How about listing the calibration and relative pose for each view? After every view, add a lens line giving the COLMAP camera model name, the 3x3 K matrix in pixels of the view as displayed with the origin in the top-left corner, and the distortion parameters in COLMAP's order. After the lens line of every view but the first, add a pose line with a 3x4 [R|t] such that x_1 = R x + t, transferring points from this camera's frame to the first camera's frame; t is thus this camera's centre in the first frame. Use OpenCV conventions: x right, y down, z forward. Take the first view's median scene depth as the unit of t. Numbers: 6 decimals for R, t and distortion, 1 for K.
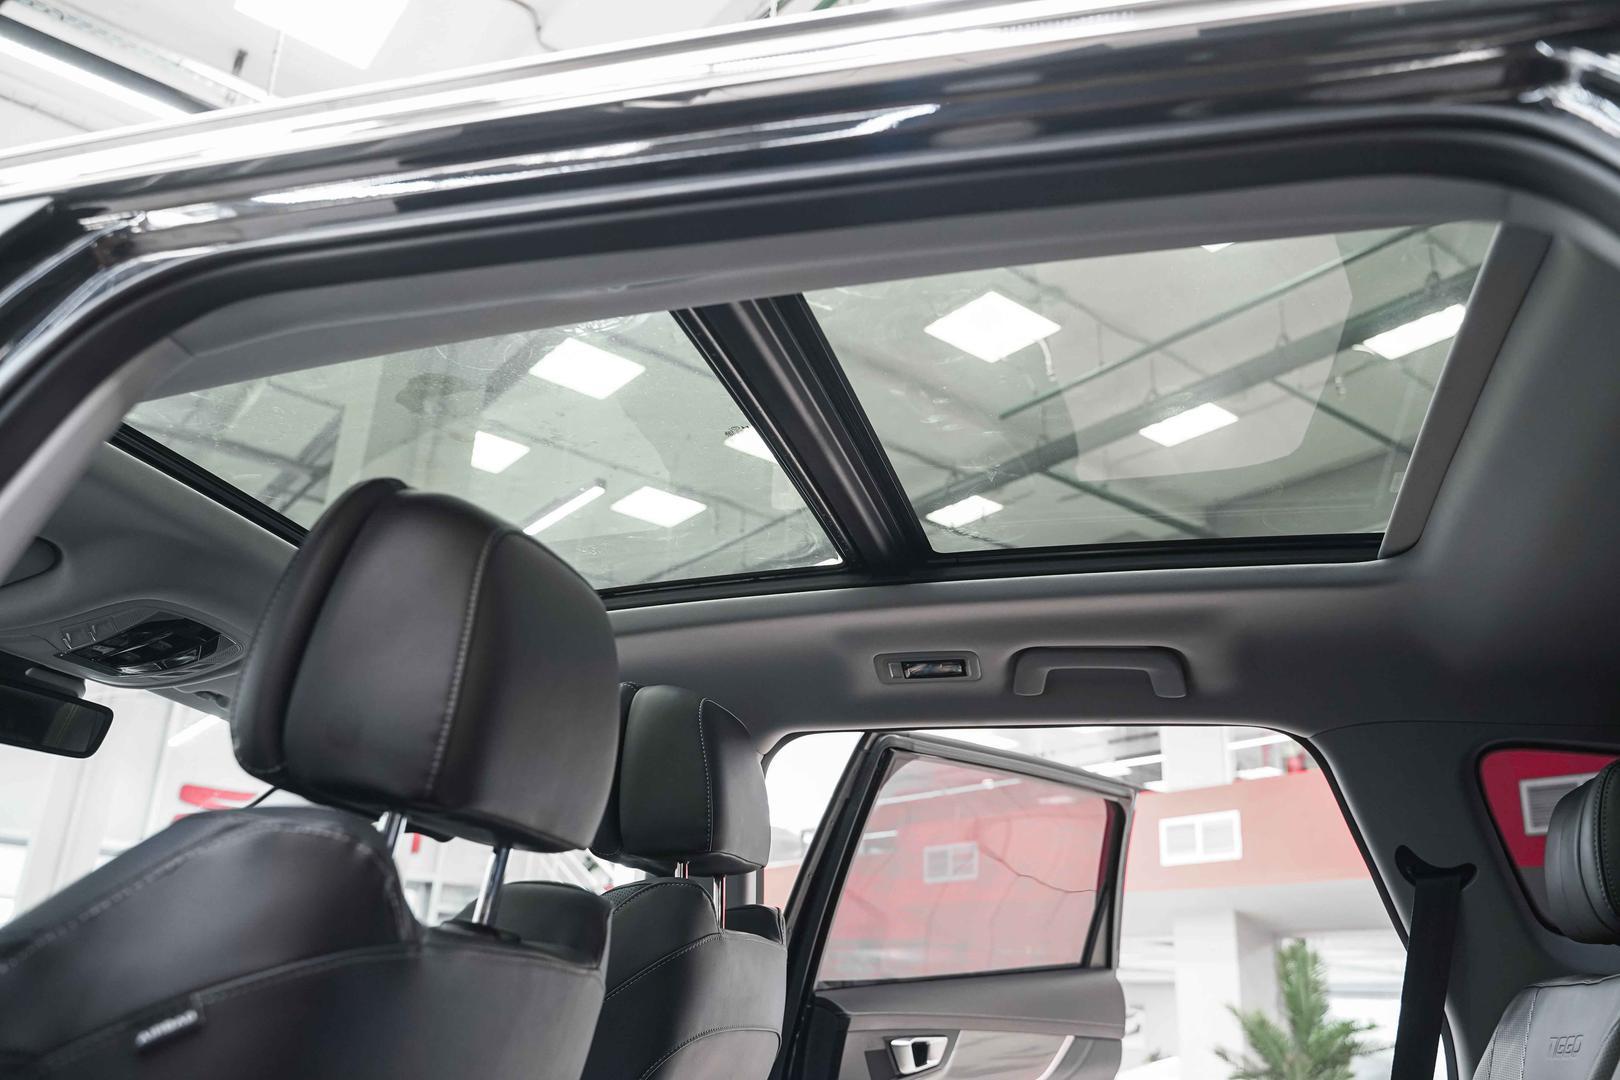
lens RADIAL K [[1294.8, 0, 817.3], [0, 1294.8, 539.7], [0, 0, 1]] dist [-0.018825, 0.007618]
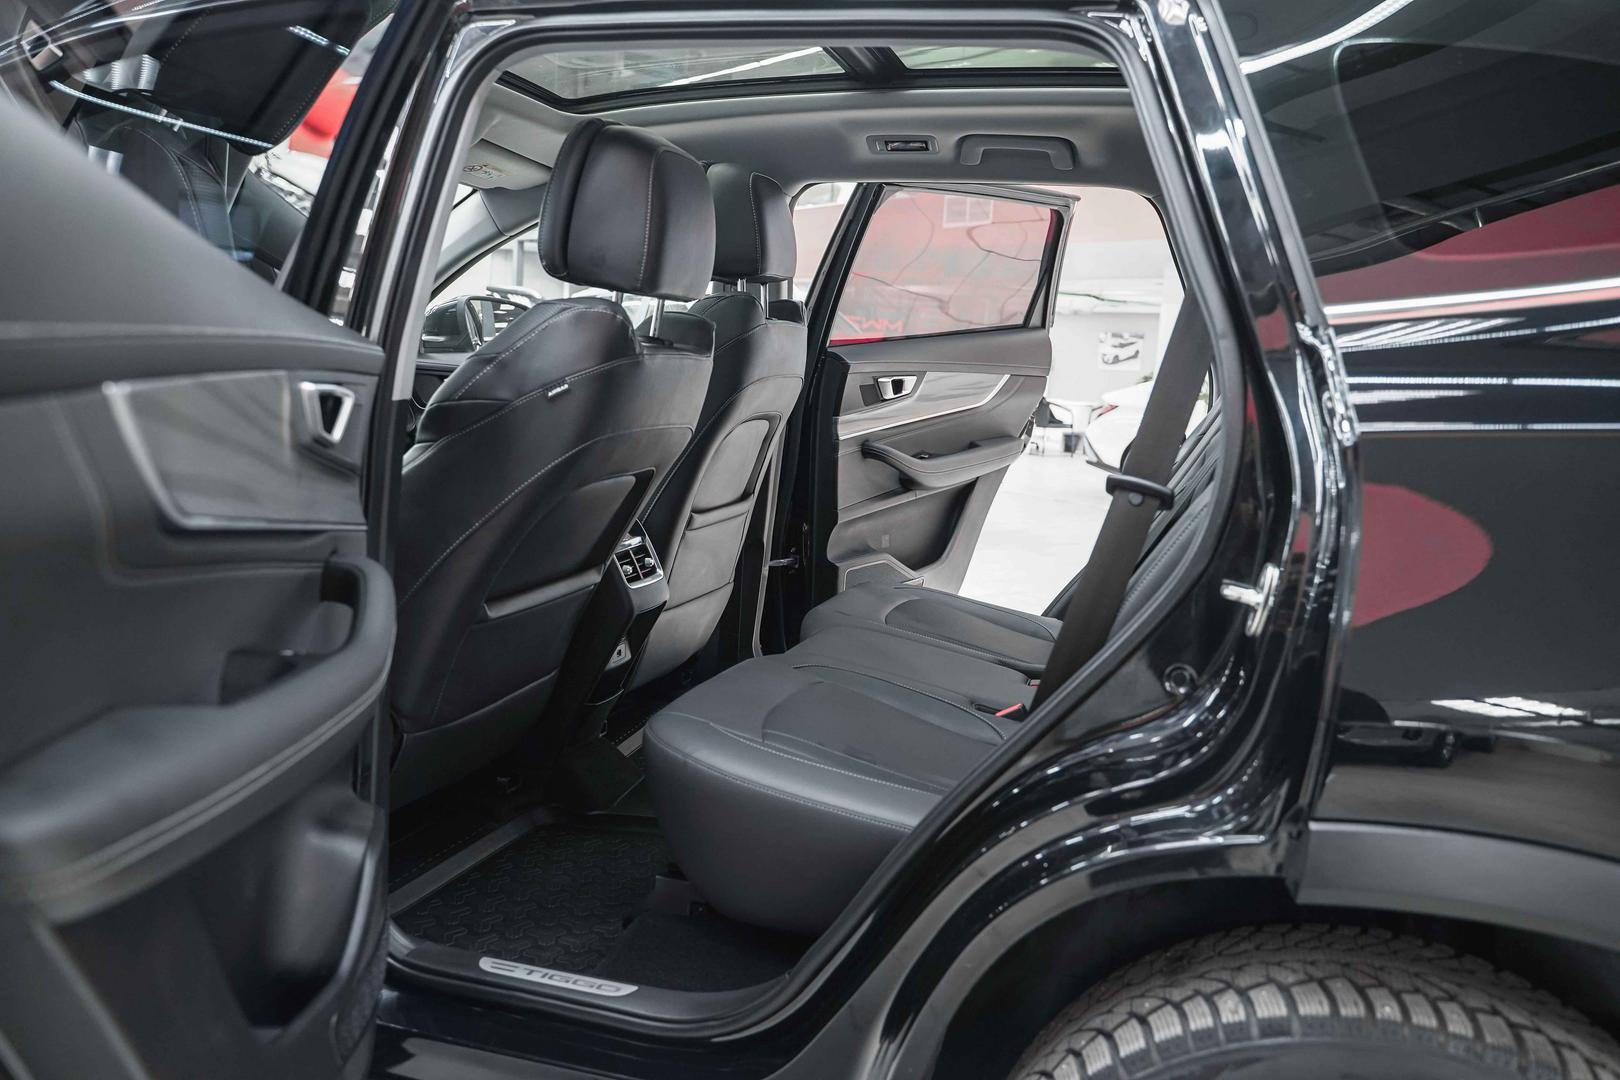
lens RADIAL K [[1294.8, 0, 812.1], [0, 1294.8, 540.3], [0, 0, 1]] dist [-0.018825, 0.007618]
pose [[0.999621, 0.012324, -0.024633, 0.024089], [0.001260, 0.872918, 0.487866, -0.223538], [0.027515, -0.487712, 0.872571, -0.500199]]
